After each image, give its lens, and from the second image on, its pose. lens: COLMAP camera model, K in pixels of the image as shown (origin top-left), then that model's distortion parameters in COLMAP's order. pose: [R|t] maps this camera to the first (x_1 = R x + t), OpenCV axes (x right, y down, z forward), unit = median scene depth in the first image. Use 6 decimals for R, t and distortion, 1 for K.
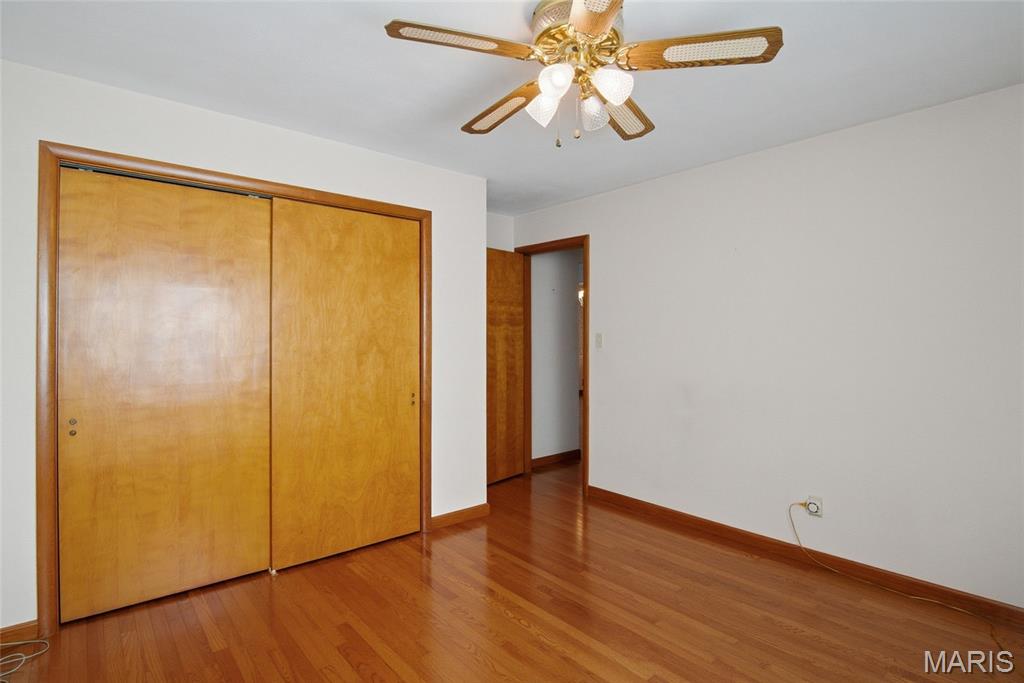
lens RADIAL K [[510.3, 0, 504.4], [0, 510.3, 339.4], [0, 0, 1]] dist [-0.019357, -0.000662]
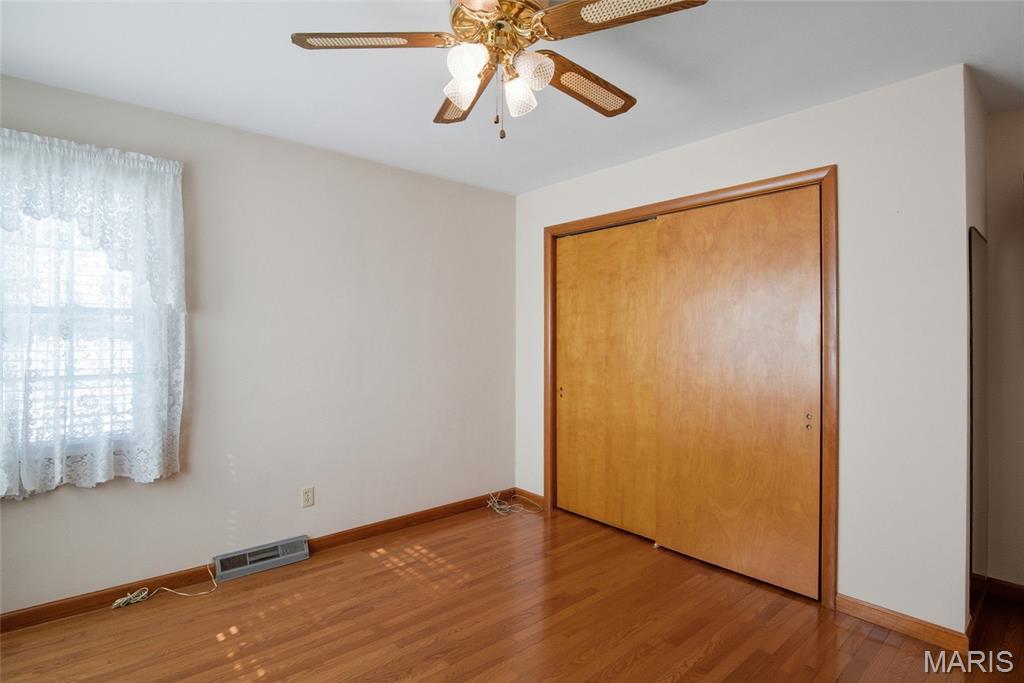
lens RADIAL K [[510.3, 0, 516.1], [0, 510.3, 337.0], [0, 0, 1]] dist [-0.019357, -0.000662]
pose [[0.023033, 0.002031, -0.999733, 0.639453], [-0.004854, 0.999986, 0.001920, -0.009014], [0.999723, 0.004809, 0.023042, 0.619166]]
